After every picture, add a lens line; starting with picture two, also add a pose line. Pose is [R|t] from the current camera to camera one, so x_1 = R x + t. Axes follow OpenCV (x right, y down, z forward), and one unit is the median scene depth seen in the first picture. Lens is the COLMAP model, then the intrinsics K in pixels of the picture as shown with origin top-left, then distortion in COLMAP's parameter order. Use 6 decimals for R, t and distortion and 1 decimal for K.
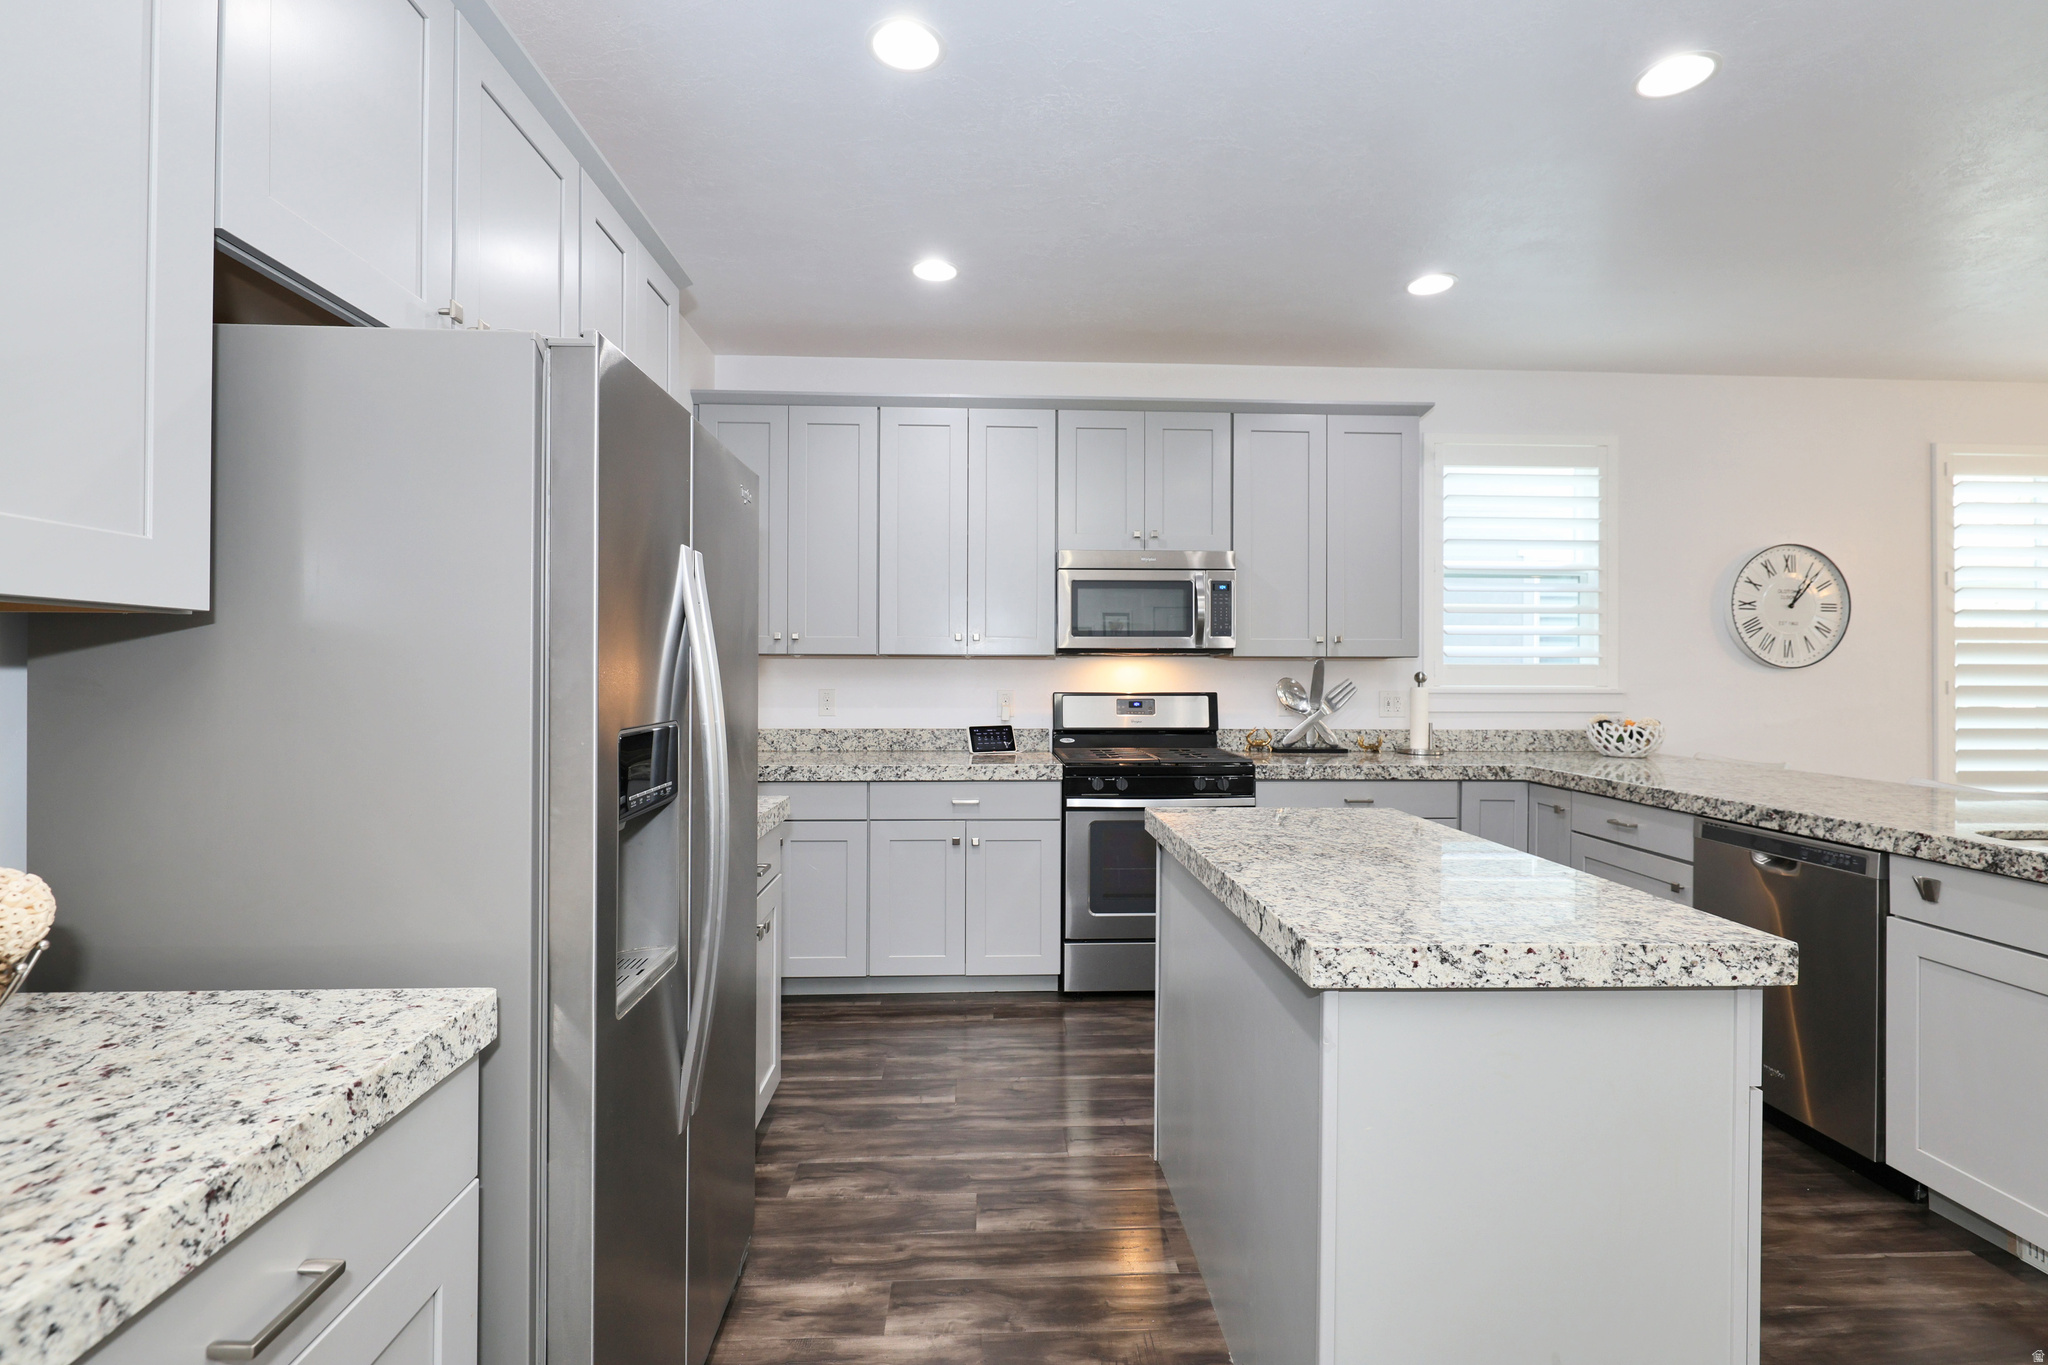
lens RADIAL K [[934.0, 0, 1029.8], [0, 934.0, 675.2], [0, 0, 1]] dist [0.016842, 0.000373]
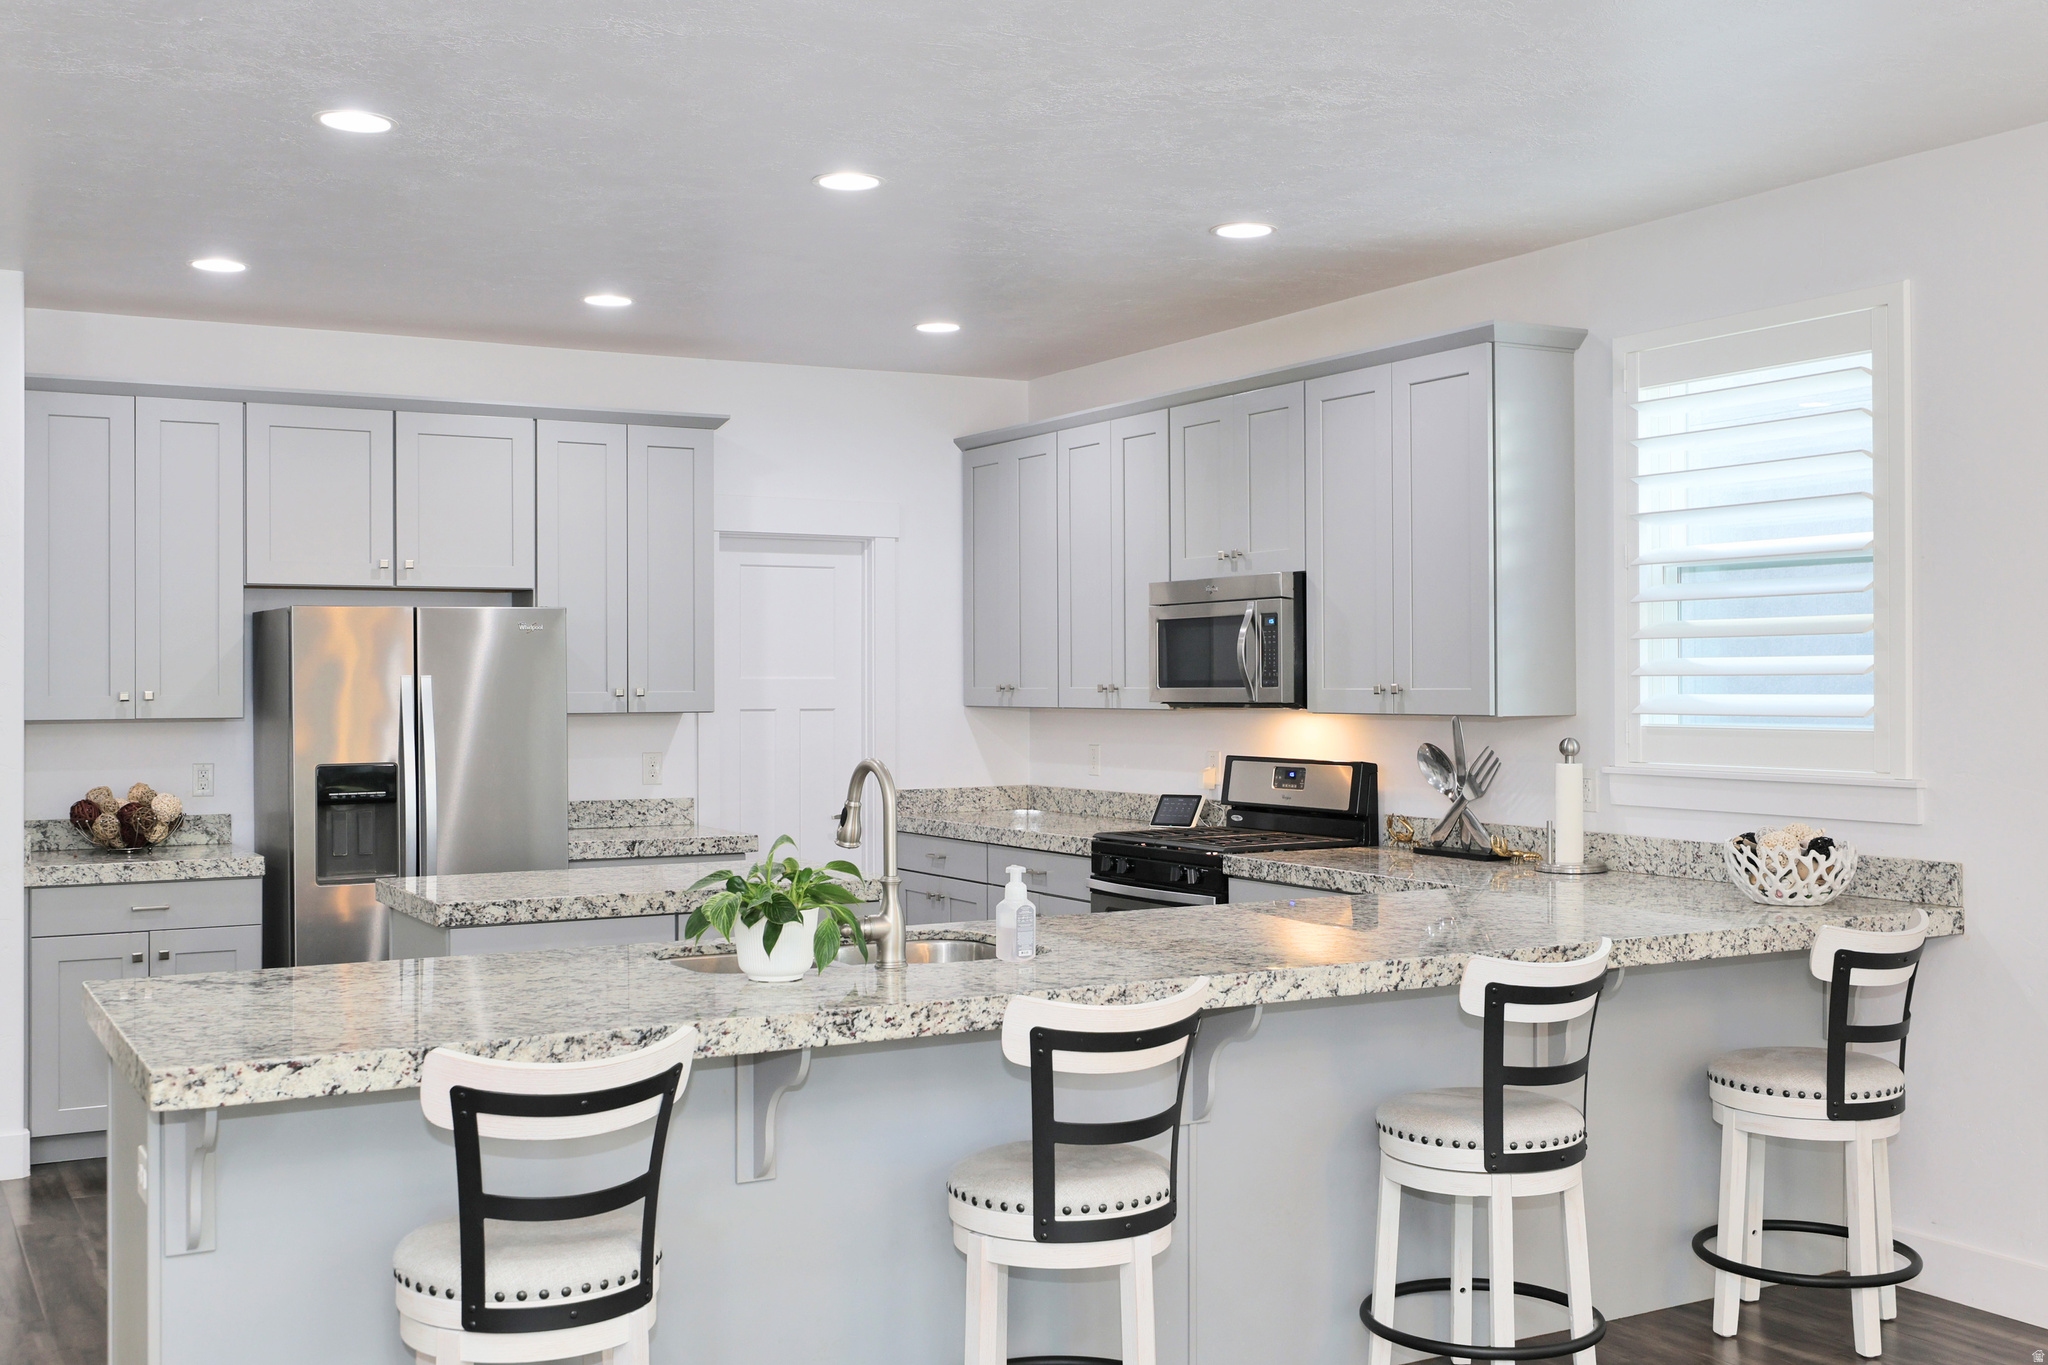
lens RADIAL K [[2049.7, 0, 1001.0], [0, 2049.7, 693.6], [0, 0, 1]] dist [0.009077, 0.000000]
pose [[0.443561, -0.000061, -0.896244, 1.429872], [0.004008, 0.999990, 0.001915, -0.036106], [0.896235, -0.004441, 0.443557, 0.069715]]
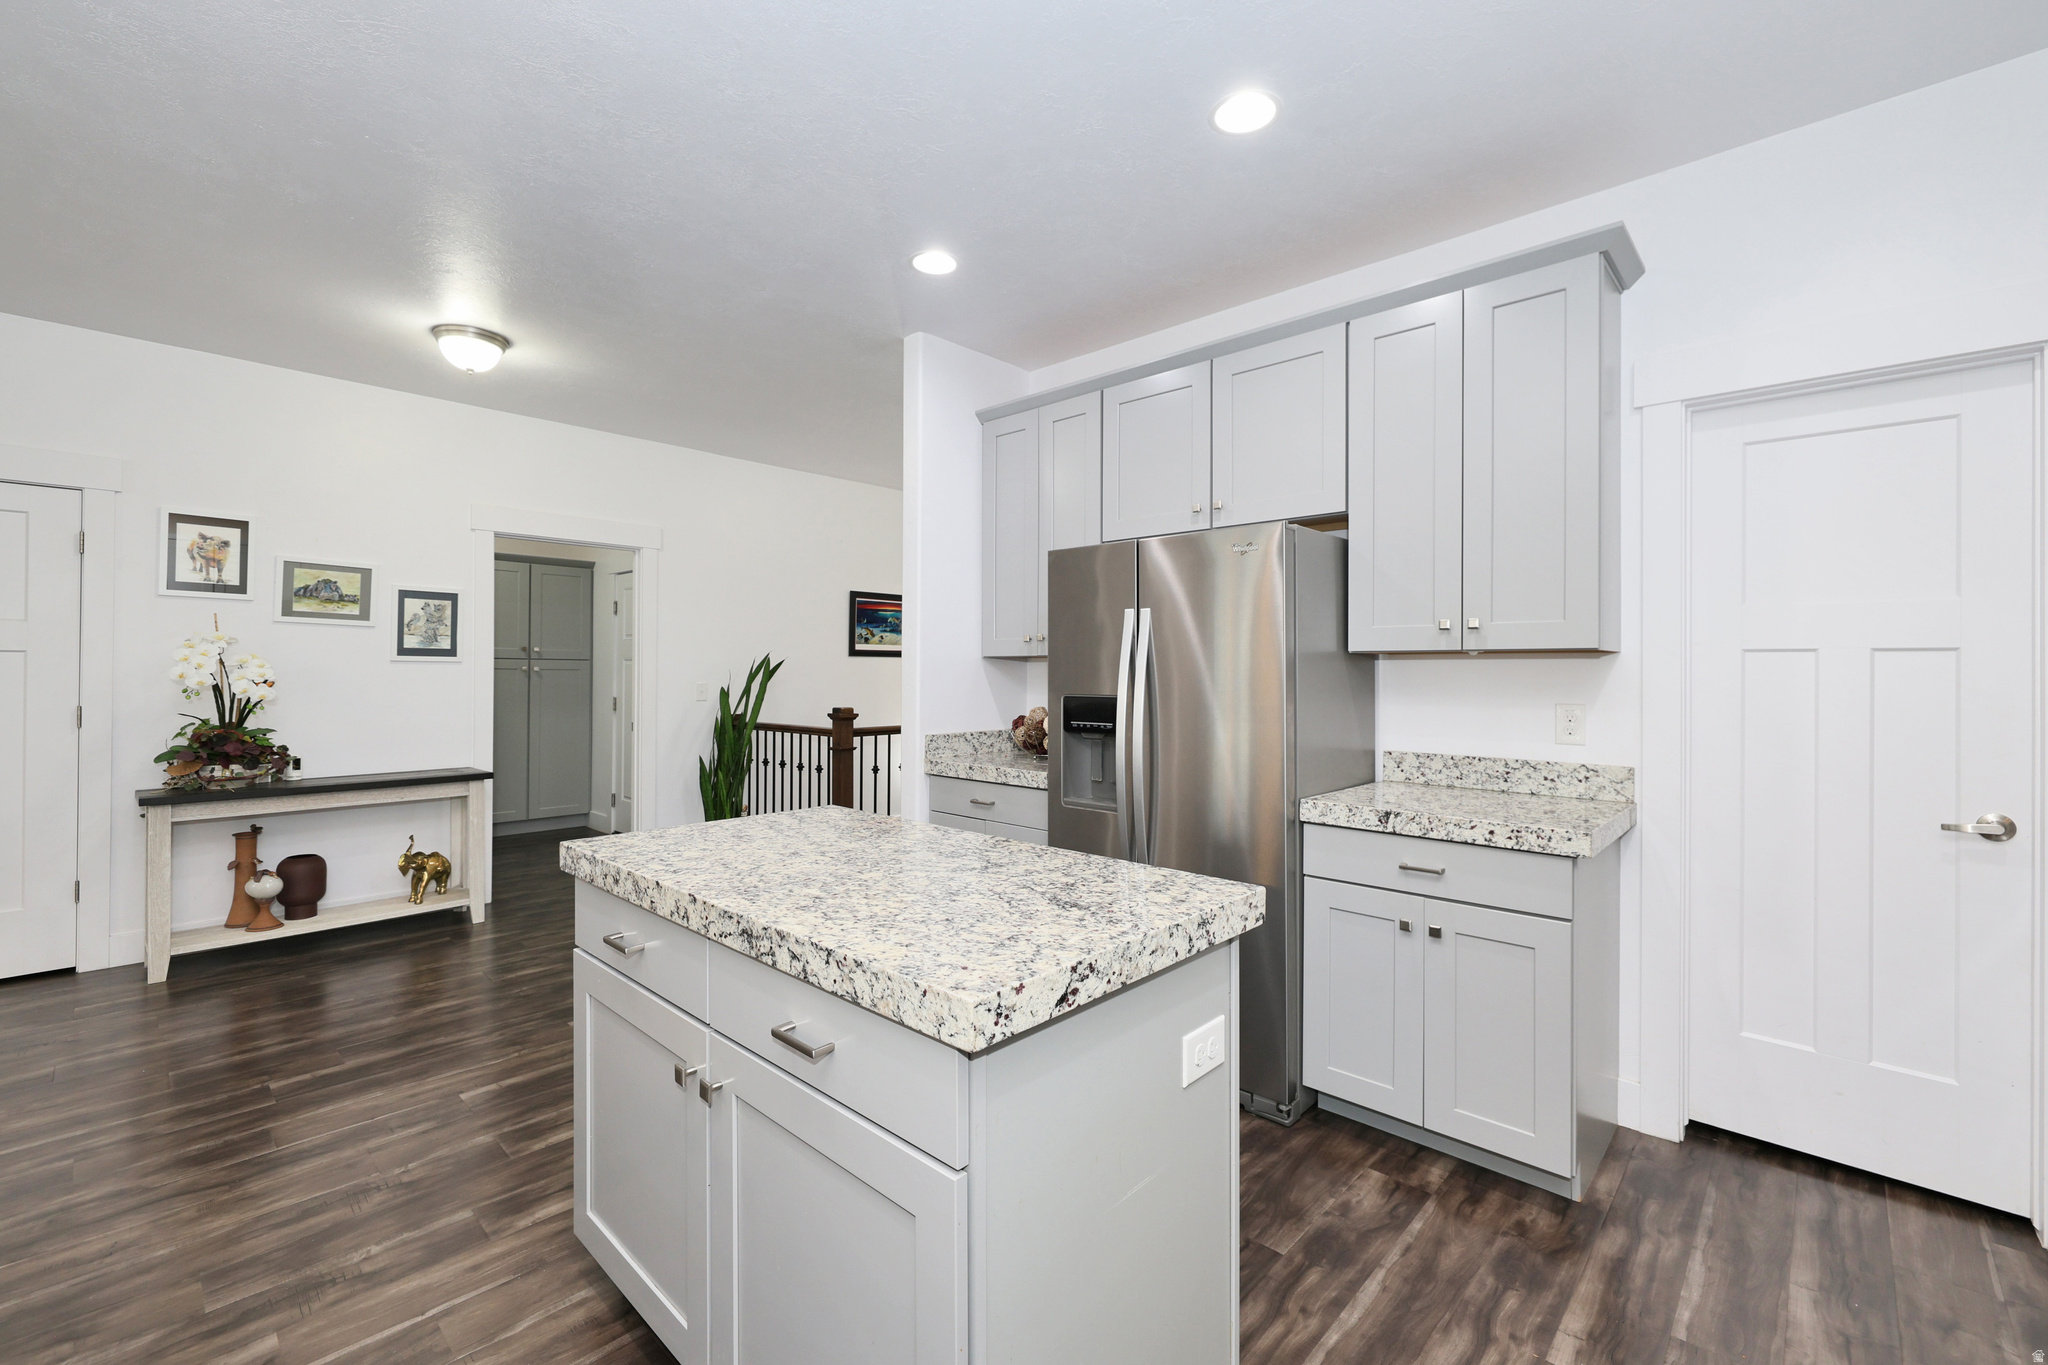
lens RADIAL K [[866.8, 0, 1039.9], [0, 866.8, 670.0], [0, 0, 1]] dist [-0.001864, -0.001123]
pose [[-0.712880, -0.008231, -0.701238, 0.368804], [-0.009603, 0.999952, -0.001975, -0.000994], [0.701220, 0.005326, -0.712925, 0.758567]]
